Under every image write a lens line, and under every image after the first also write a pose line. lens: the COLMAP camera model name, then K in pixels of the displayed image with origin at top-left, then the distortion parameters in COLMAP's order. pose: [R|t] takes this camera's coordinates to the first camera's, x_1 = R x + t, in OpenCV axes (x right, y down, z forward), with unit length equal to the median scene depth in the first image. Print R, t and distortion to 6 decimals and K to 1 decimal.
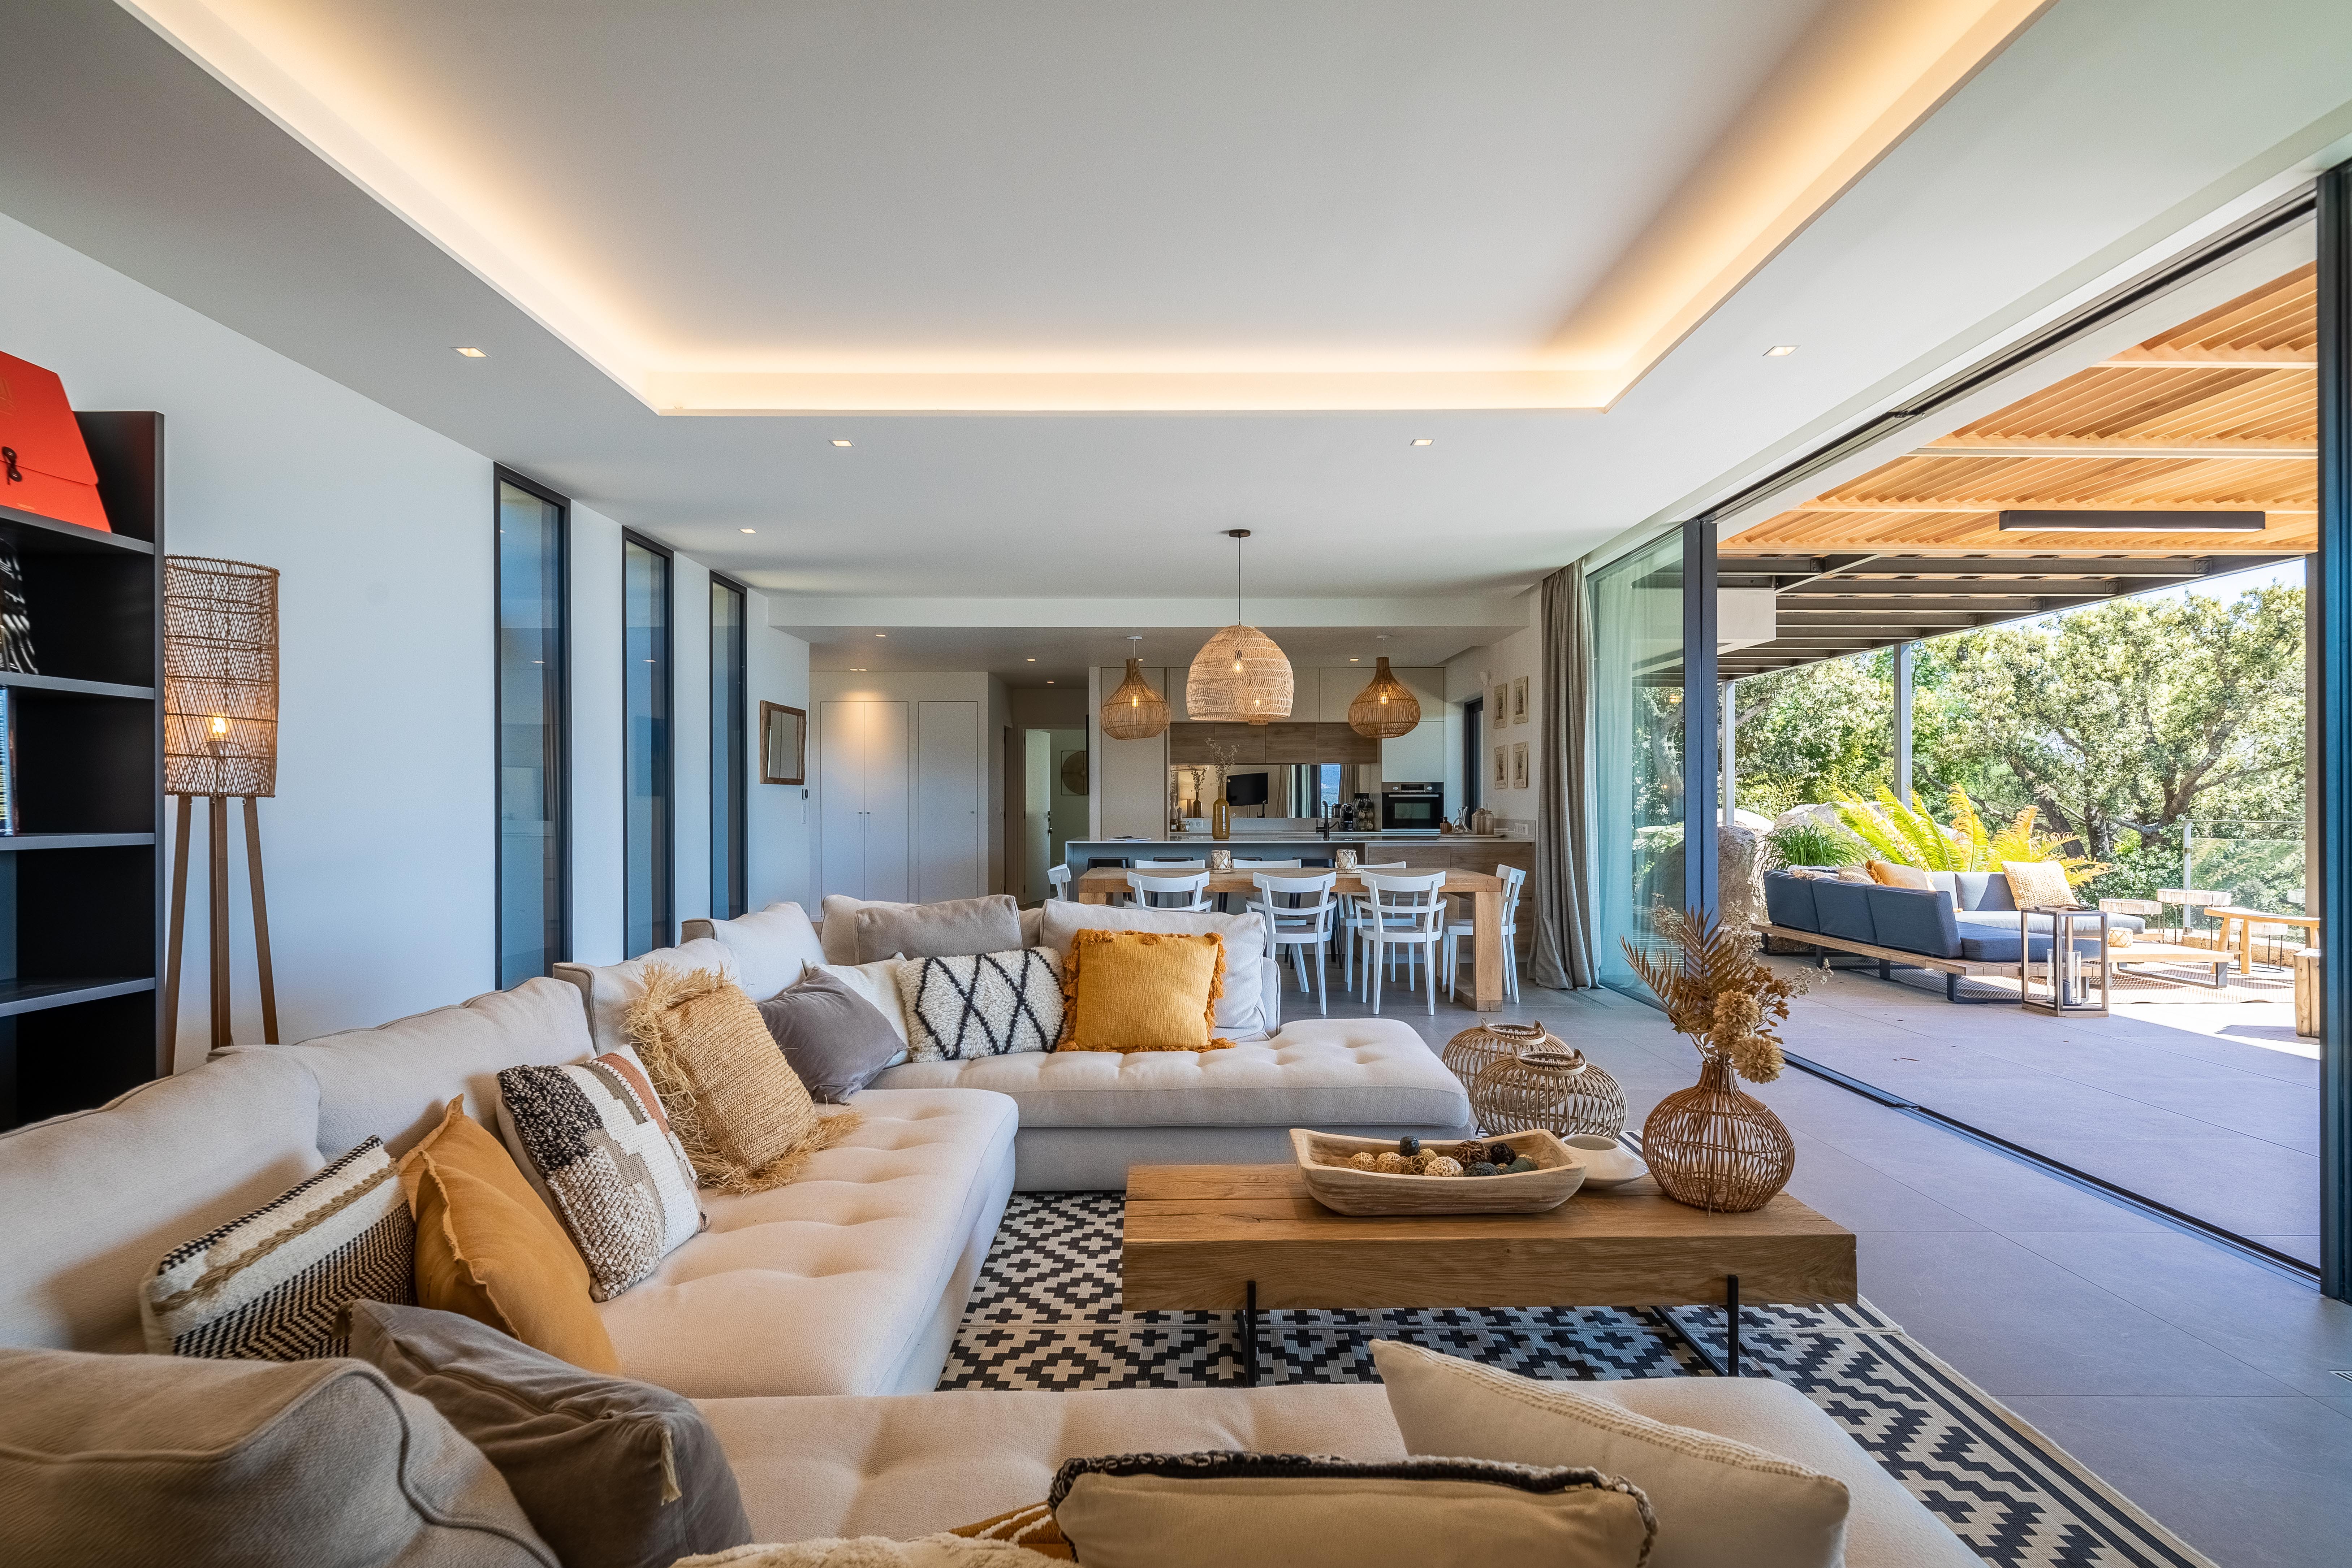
lens RADIAL K [[1180.9, 0, 1176.0], [0, 1180.9, 784.0], [0, 0, 1]] dist [0.000619, 0.000645]
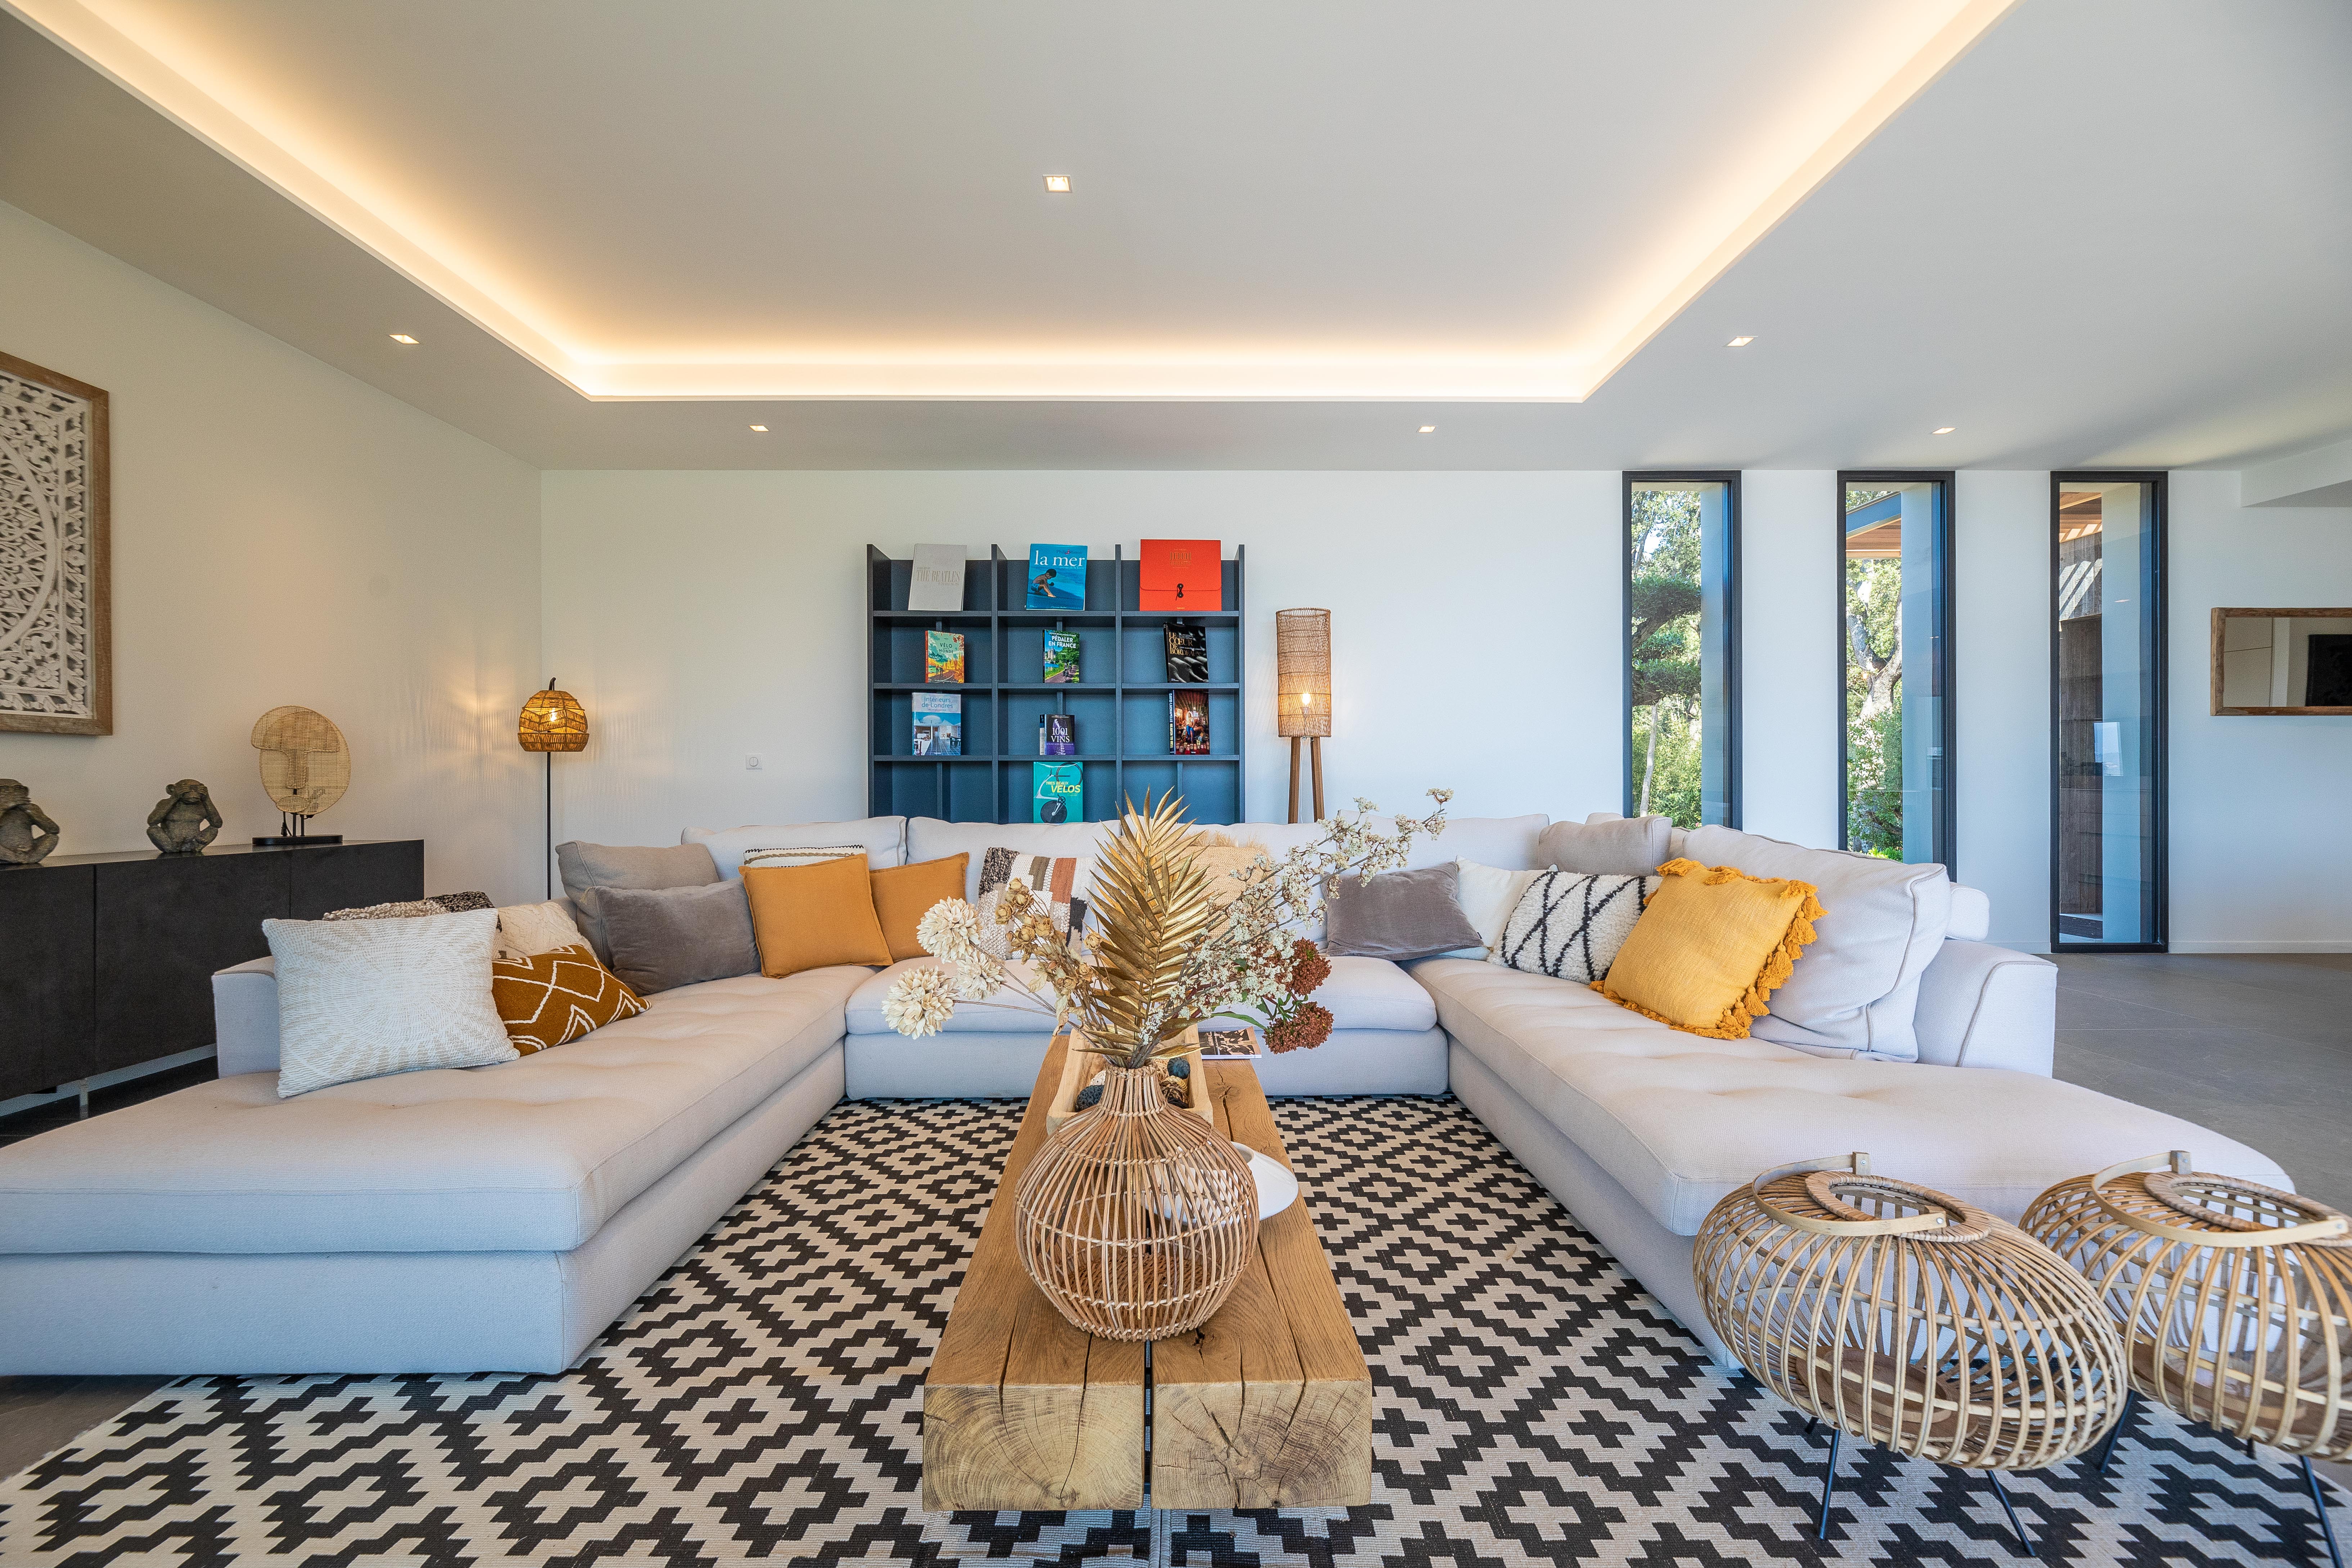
lens RADIAL K [[1001.6, 0, 1176.0], [0, 1001.6, 784.0], [0, 0, 1]] dist [-0.000629, -0.000143]
pose [[0.003163, 0.000985, -0.999995, 0.658419], [0.018889, 0.999821, 0.001044, 0.067916], [0.999817, -0.018892, 0.003144, 0.696816]]
